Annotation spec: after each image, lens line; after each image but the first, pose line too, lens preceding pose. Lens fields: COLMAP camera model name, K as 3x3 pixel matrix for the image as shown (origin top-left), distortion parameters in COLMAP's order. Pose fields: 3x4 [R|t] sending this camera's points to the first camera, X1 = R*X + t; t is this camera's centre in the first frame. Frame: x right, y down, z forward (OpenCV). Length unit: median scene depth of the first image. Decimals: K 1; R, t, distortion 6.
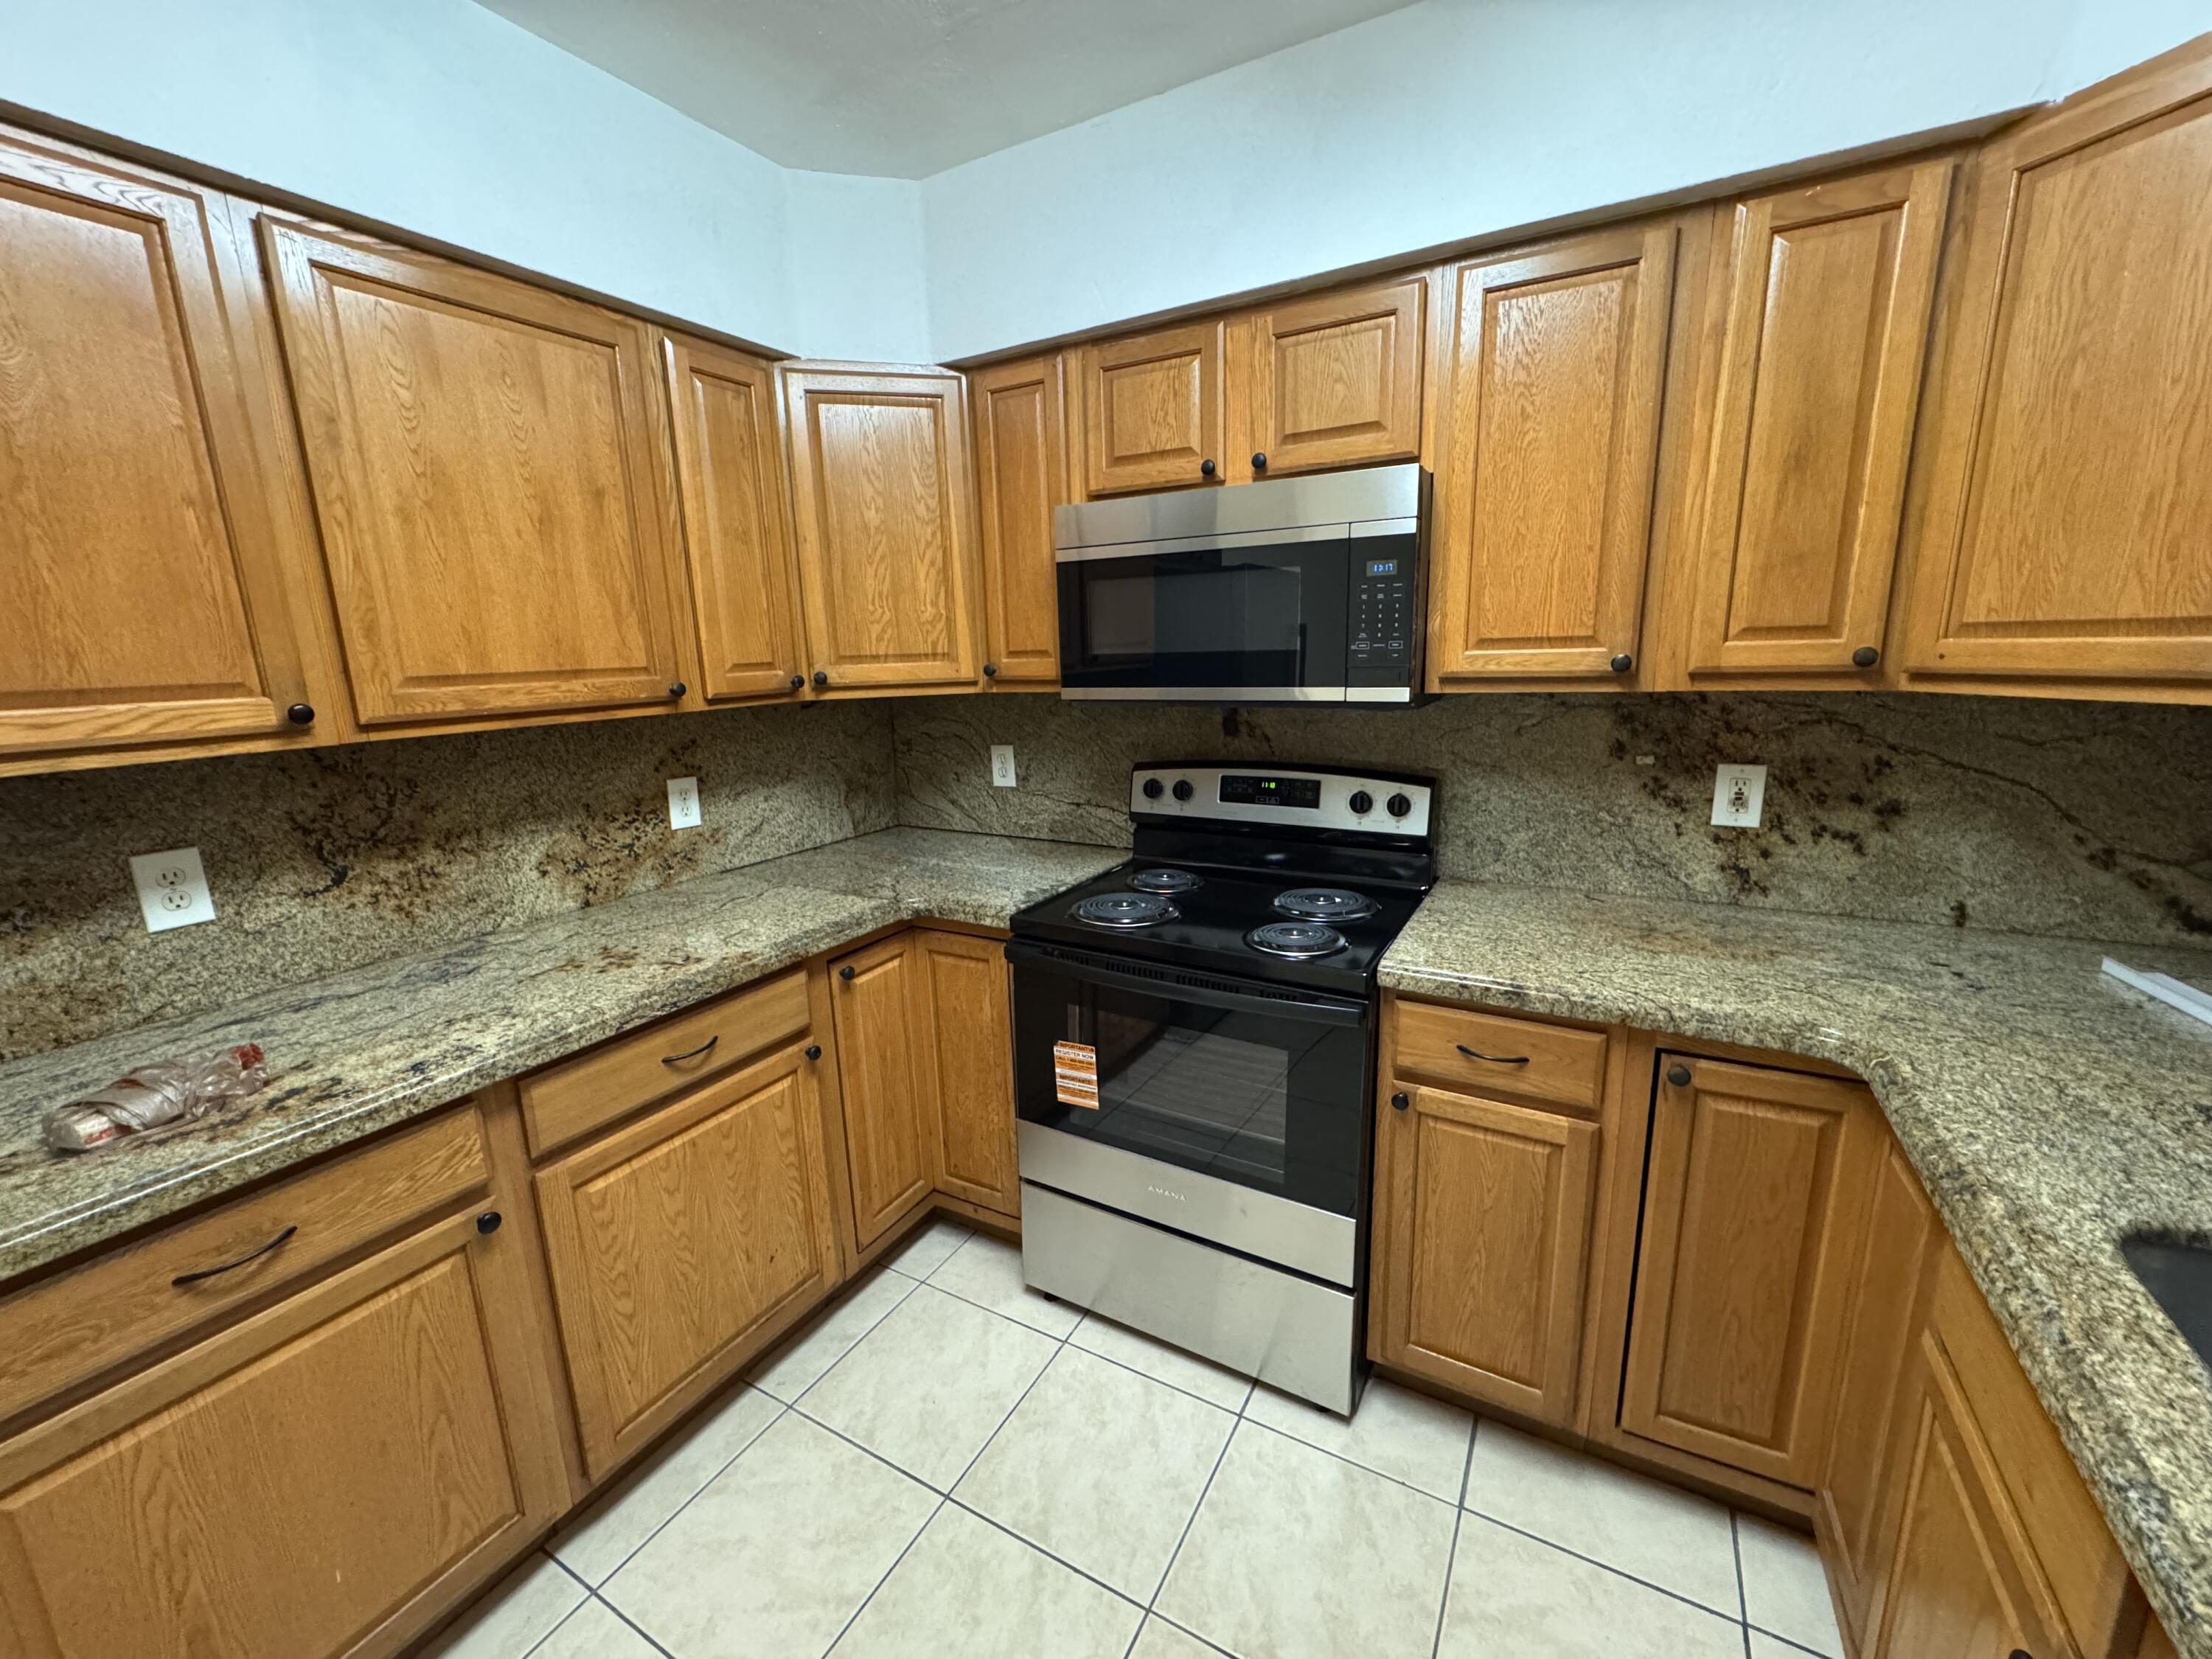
lens RADIAL K [[883.5, 0, 1106.0], [0, 883.5, 831.3], [0, 0, 1]] dist [-0.000989, -0.000040]
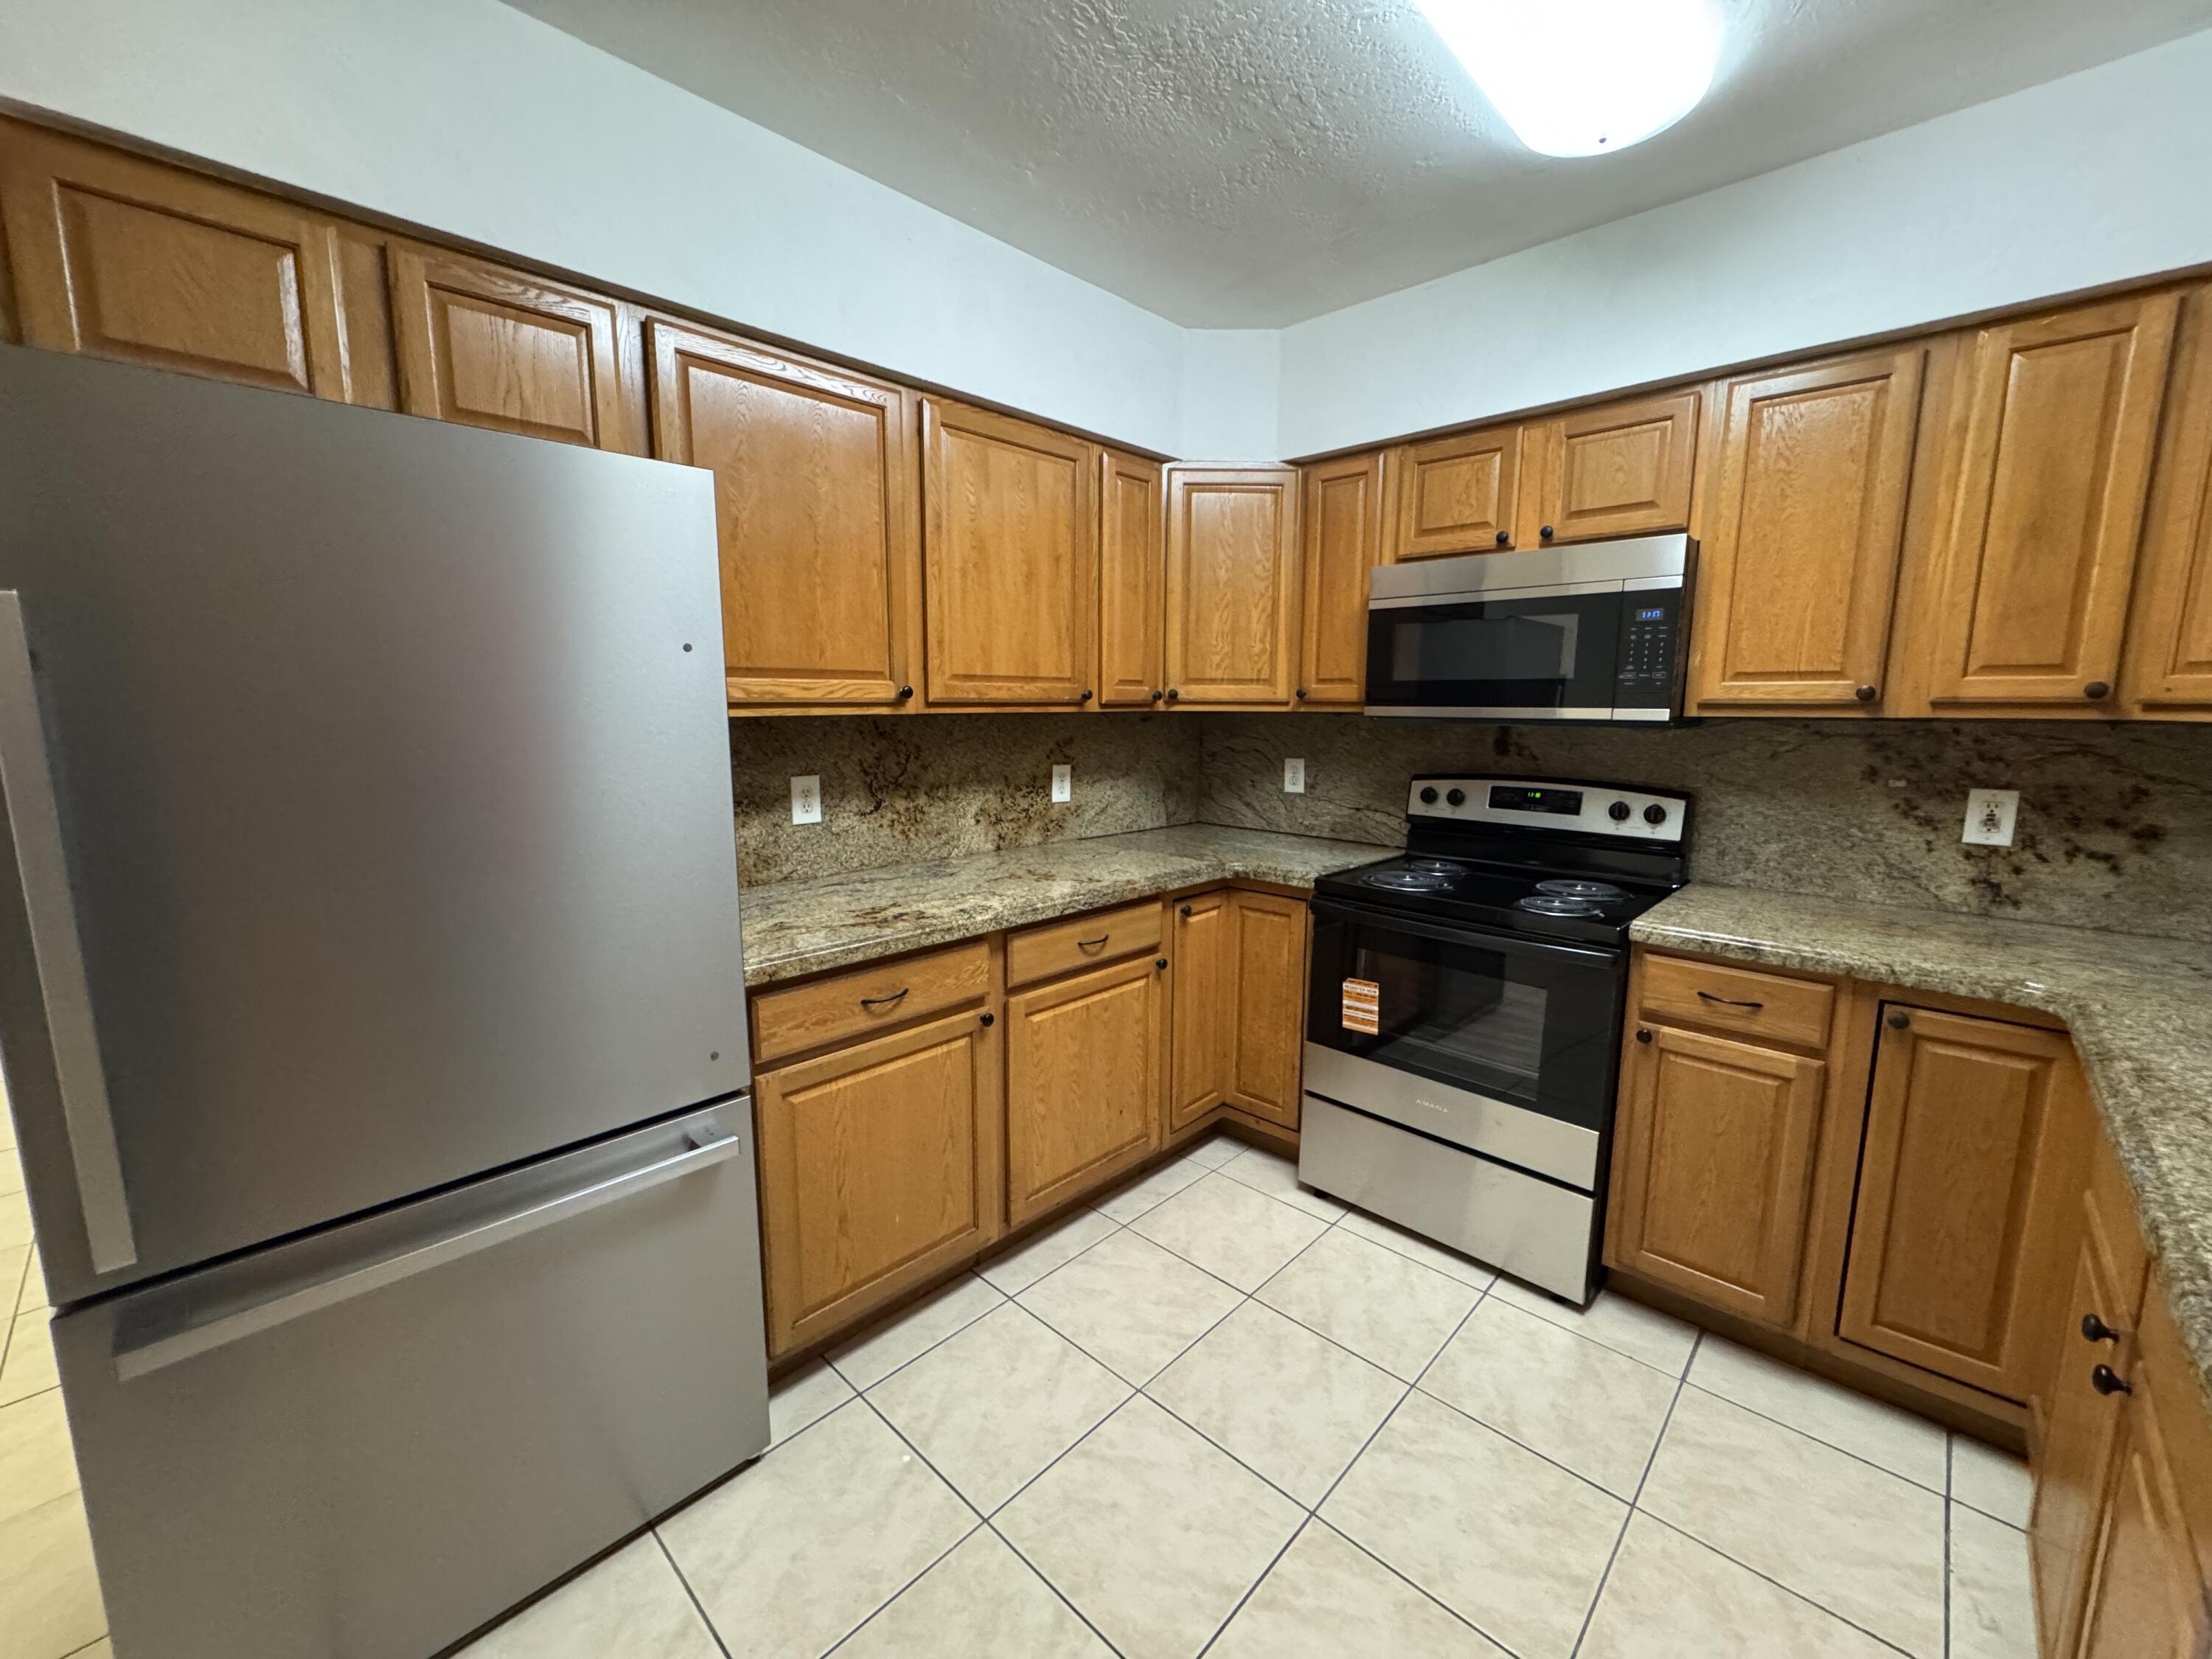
lens RADIAL K [[883.5, 0, 1104.9], [0, 883.5, 832.1], [0, 0, 1]] dist [-0.000989, -0.000040]
pose [[0.969628, 0.069355, -0.234546, -0.113274], [-0.083480, 0.995212, -0.050828, 0.126448], [0.229898, 0.068865, 0.970775, -0.344983]]
